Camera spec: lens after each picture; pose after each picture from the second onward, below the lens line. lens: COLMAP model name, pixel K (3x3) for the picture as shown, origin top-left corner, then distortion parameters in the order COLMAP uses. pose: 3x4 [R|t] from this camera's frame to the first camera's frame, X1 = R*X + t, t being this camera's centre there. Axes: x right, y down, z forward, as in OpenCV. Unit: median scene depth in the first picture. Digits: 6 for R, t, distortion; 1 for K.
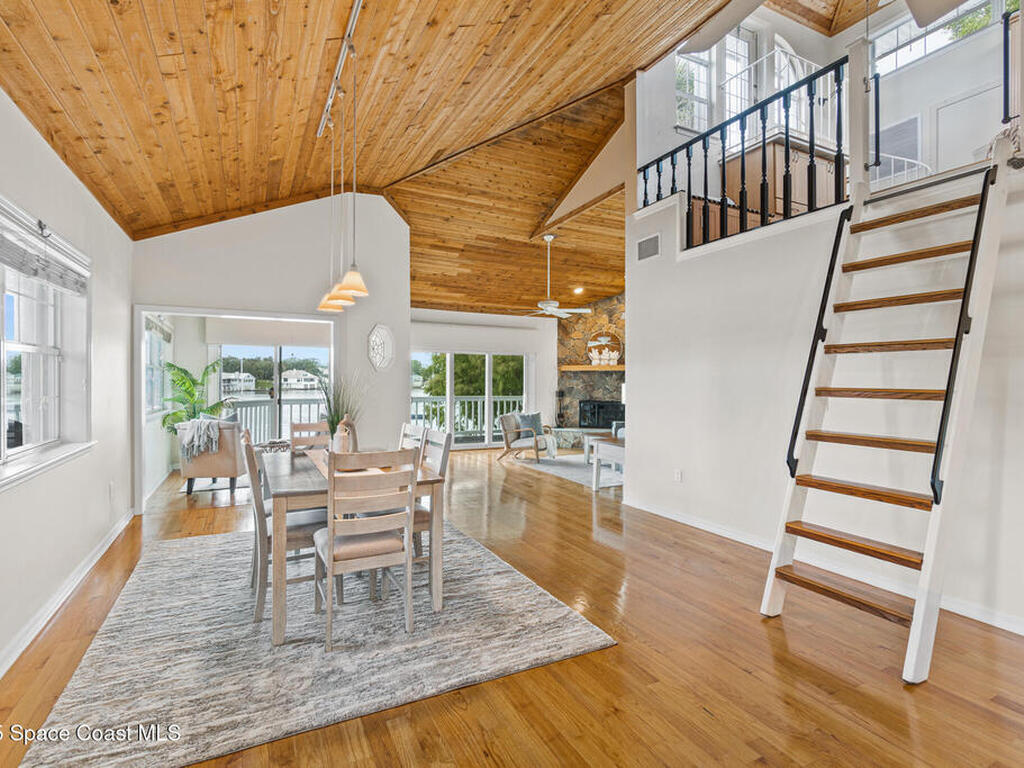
lens RADIAL K [[510.0, 0, 504.4], [0, 510.0, 365.4], [0, 0, 1]] dist [0.000473, 0.000997]
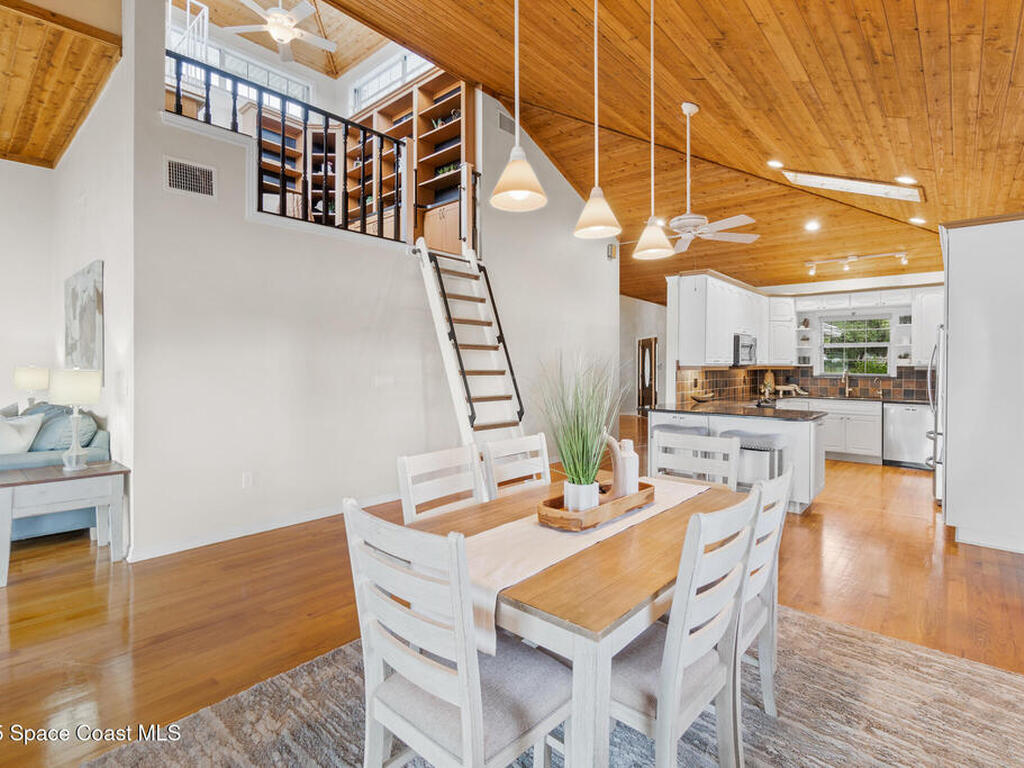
lens RADIAL K [[510.0, 0, 504.4], [0, 510.0, 365.4], [0, 0, 1]] dist [0.000473, 0.000997]
pose [[-0.367568, 0.003167, 0.929991, -0.285563], [-0.028638, 0.999481, -0.014722, 0.014632], [-0.929556, -0.032044, -0.367287, 0.450620]]
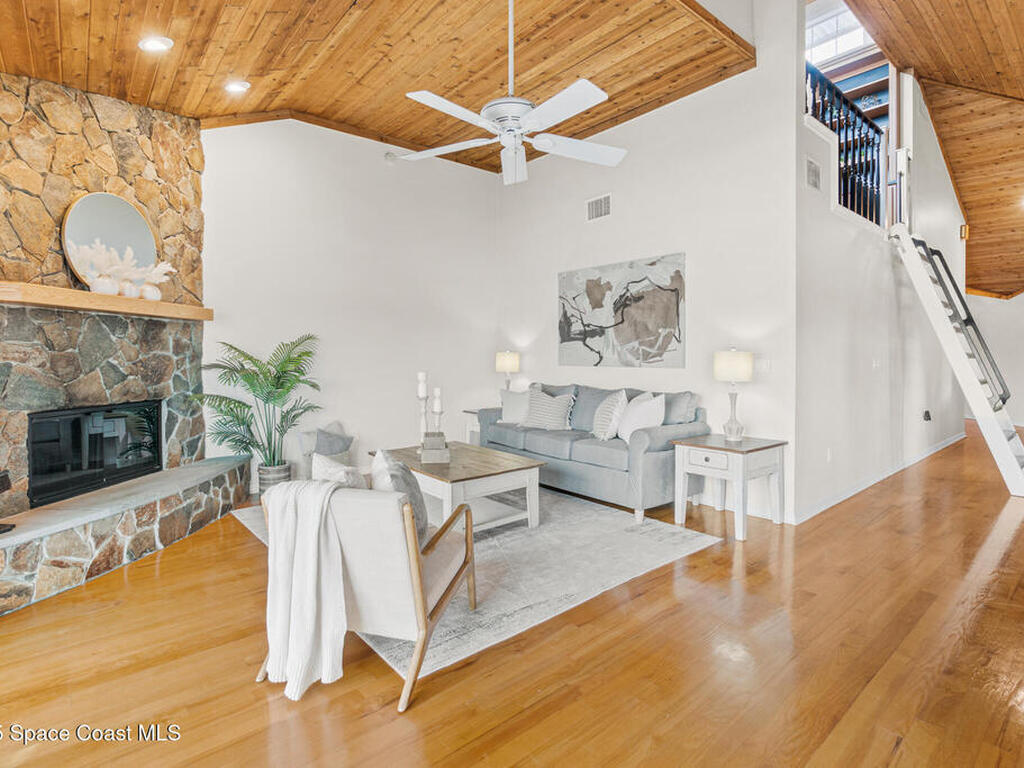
lens RADIAL K [[518.8, 0, 498.0], [0, 518.8, 357.9], [0, 0, 1]] dist [-0.003303, -0.000423]
pose [[-0.225582, 0.001563, 0.974223, -0.203513], [-0.028108, 0.999572, -0.008112, 0.035928], [-0.973819, -0.029213, -0.225441, 0.879167]]
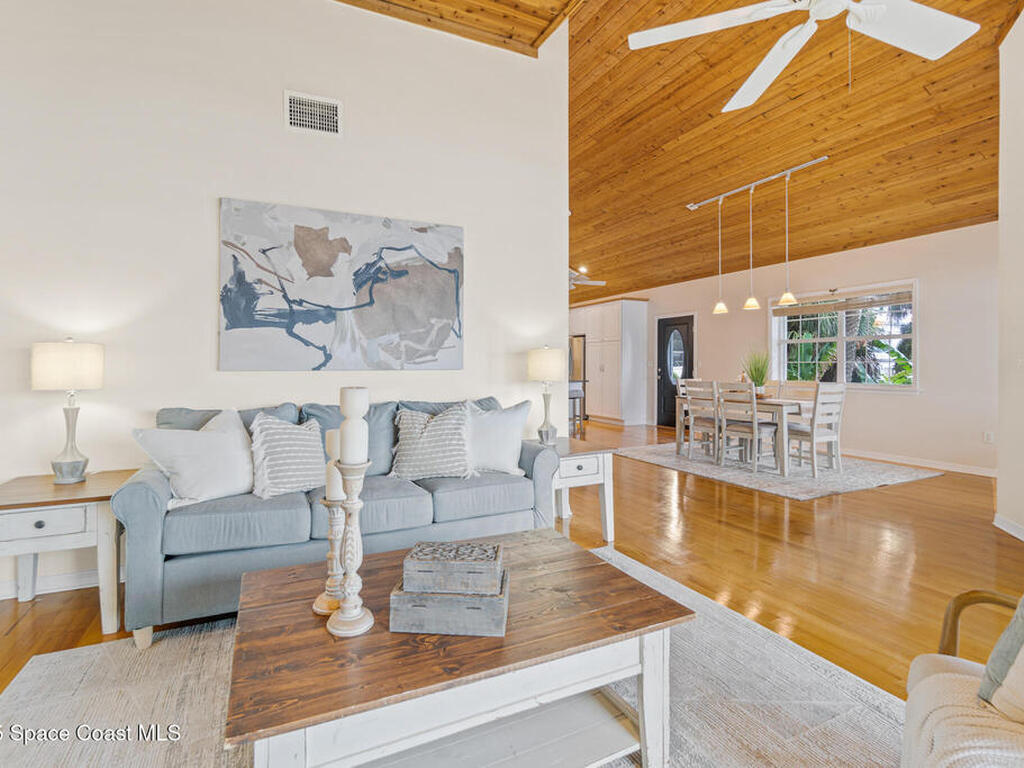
lens RADIAL K [[510.0, 0, 504.4], [0, 510.0, 365.4], [0, 0, 1]] dist [0.000473, 0.000997]
pose [[-0.999783, 0.005784, 0.020019, 0.174147], [0.005276, 0.999665, -0.025329, 0.043097], [-0.020159, -0.025218, -0.999479, 0.981730]]
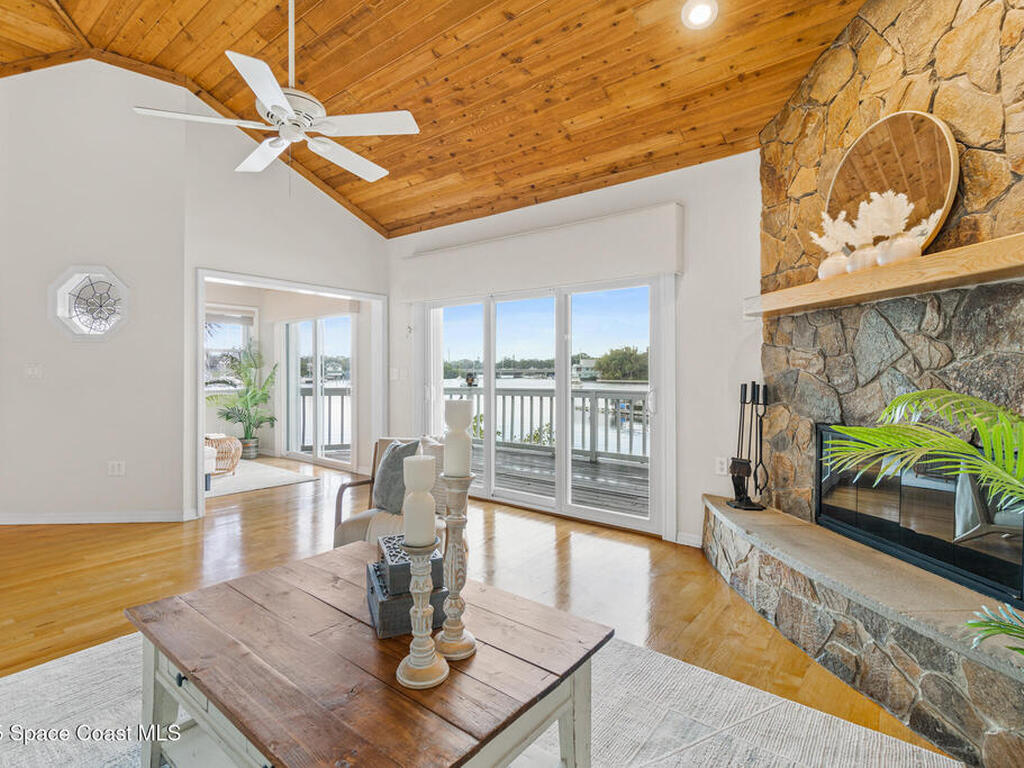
lens RADIAL K [[510.0, 0, 504.4], [0, 510.0, 365.4], [0, 0, 1]] dist [0.000473, 0.000997]
pose [[0.414998, -0.001447, -0.909821, 0.350007], [0.021819, 0.999727, 0.008363, 0.035523], [0.909561, -0.023322, 0.414916, 0.801585]]
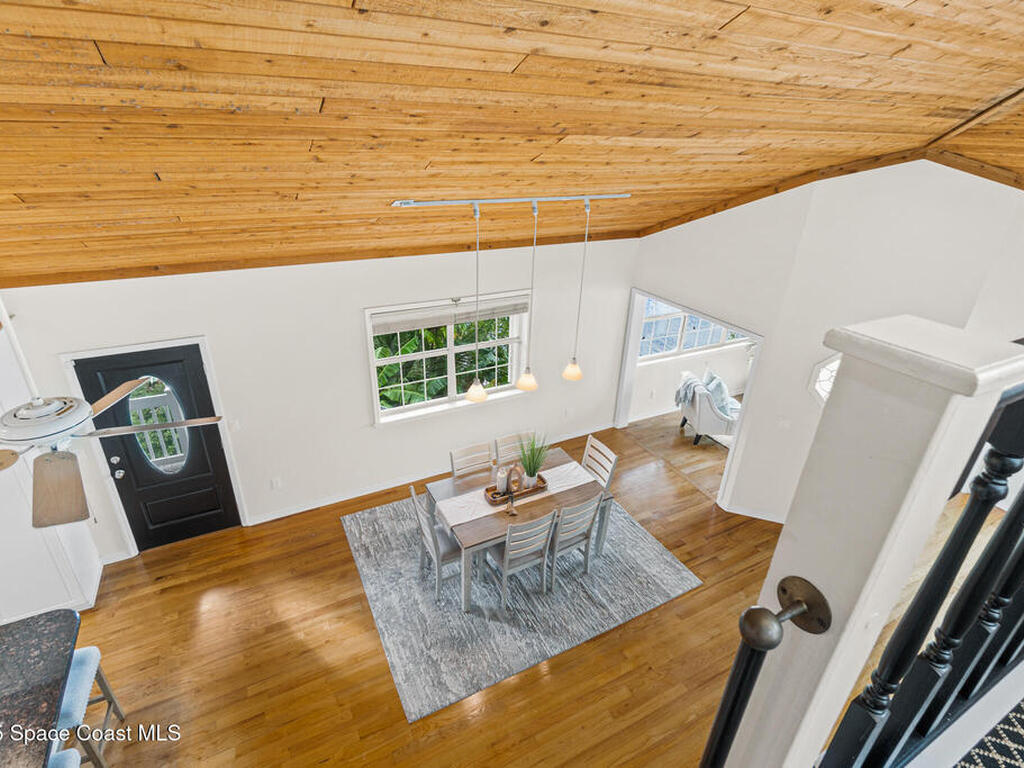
lens RADIAL K [[507.3, 0, 496.1], [0, 507.3, 377.6], [0, 0, 1]] dist [-0.002655, -0.000928]
pose [[0.005488, 0.430244, -0.902696, 0.278411], [0.007947, 0.902662, 0.430276, -0.238706], [0.999953, -0.009535, 0.001535, 0.319303]]
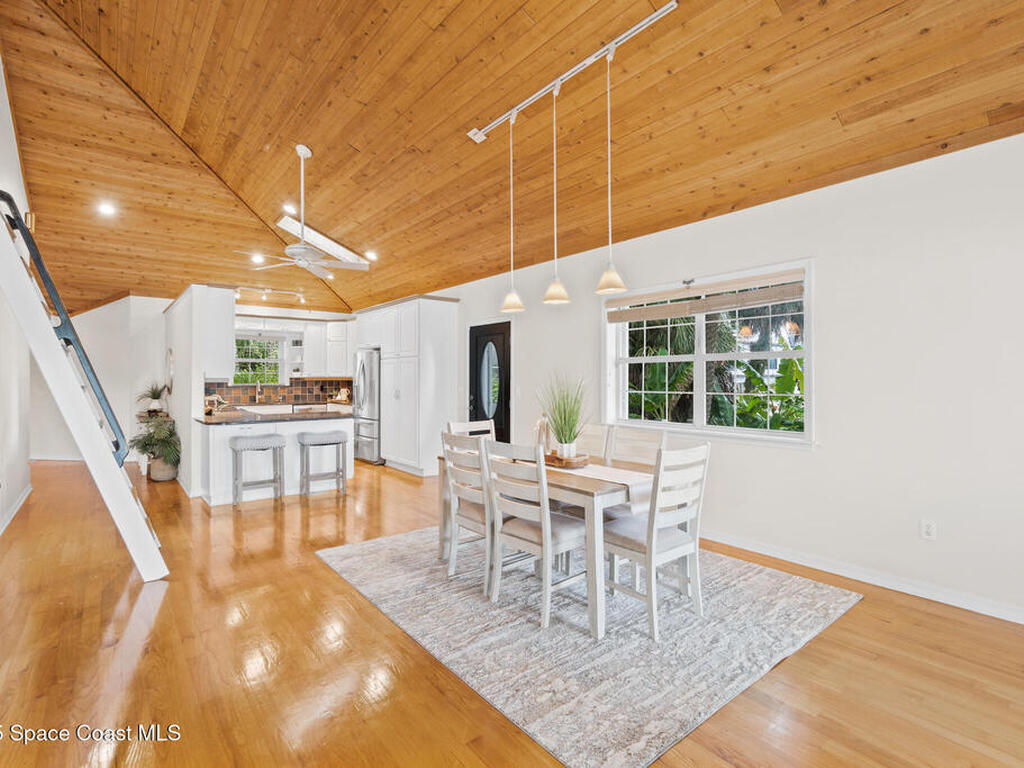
lens RADIAL K [[507.3, 0, 496.1], [0, 507.3, 377.6], [0, 0, 1]] dist [-0.002655, -0.000928]
pose [[-0.982799, 0.004849, -0.184614, -0.013916], [0.010224, 0.999551, -0.028175, 0.020095], [0.184394, -0.029578, -0.982407, 0.681343]]
